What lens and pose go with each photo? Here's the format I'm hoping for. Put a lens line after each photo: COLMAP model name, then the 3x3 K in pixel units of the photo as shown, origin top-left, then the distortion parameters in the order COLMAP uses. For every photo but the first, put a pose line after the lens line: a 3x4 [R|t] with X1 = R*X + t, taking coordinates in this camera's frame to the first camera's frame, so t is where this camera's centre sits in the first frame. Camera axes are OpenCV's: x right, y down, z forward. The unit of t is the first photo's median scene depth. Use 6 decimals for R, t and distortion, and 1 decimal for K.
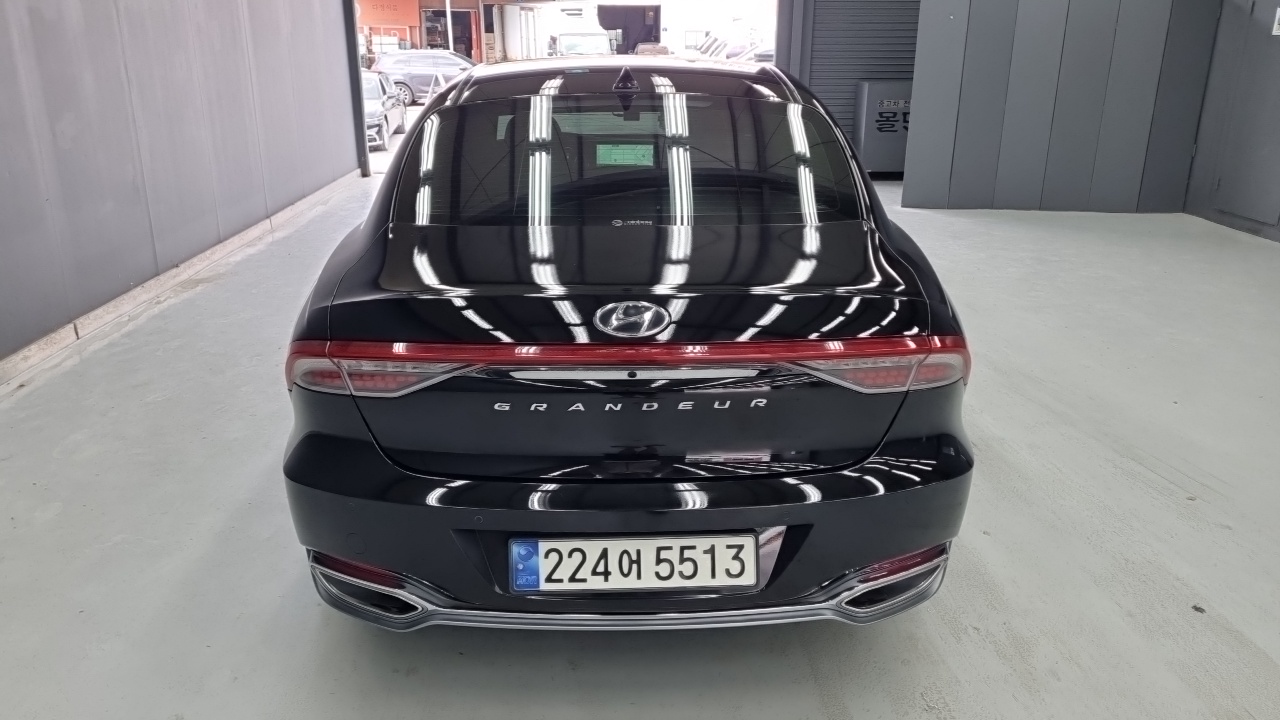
lens RADIAL K [[972.7, 0, 647.6], [0, 972.7, 353.0], [0, 0, 1]] dist [0.050165, -0.023487]
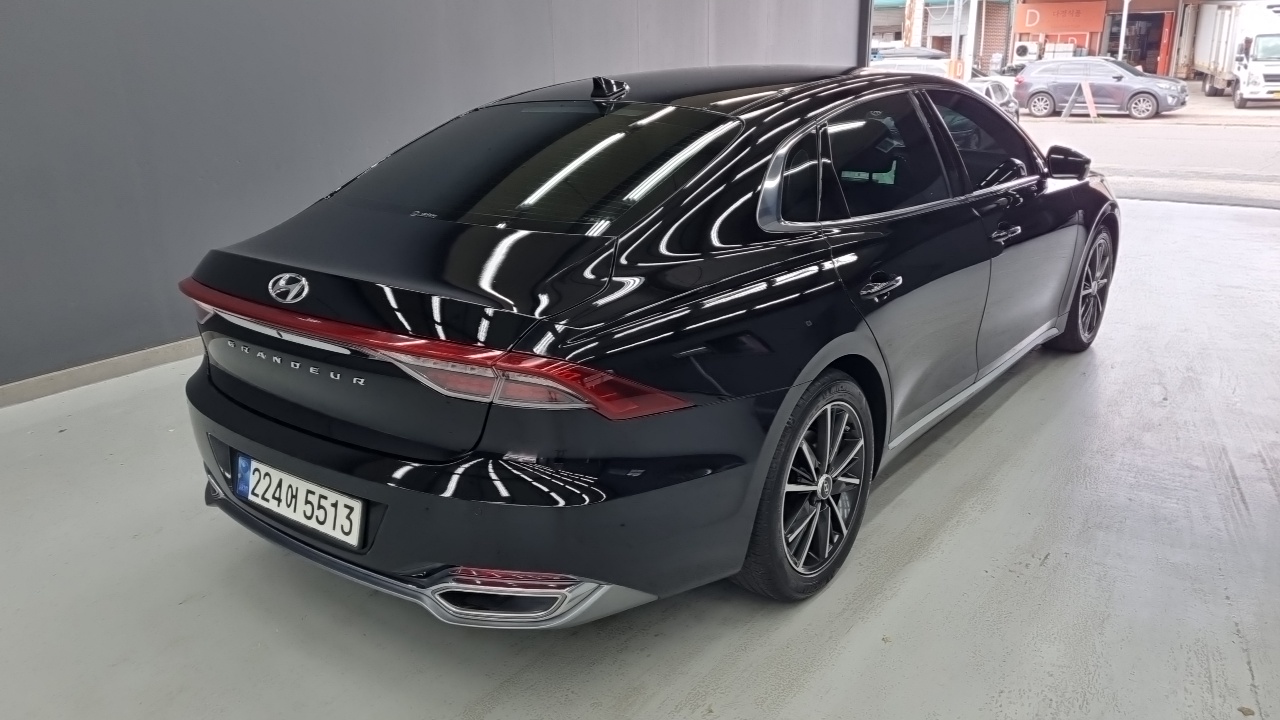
lens RADIAL K [[972.7, 0, 656.0], [0, 972.7, 347.0], [0, 0, 1]] dist [0.050165, -0.023487]
pose [[0.775914, 0.171964, -0.606949, 0.888011], [-0.180531, 0.982419, 0.047556, -0.085408], [0.604456, 0.072674, 0.793317, 0.278223]]
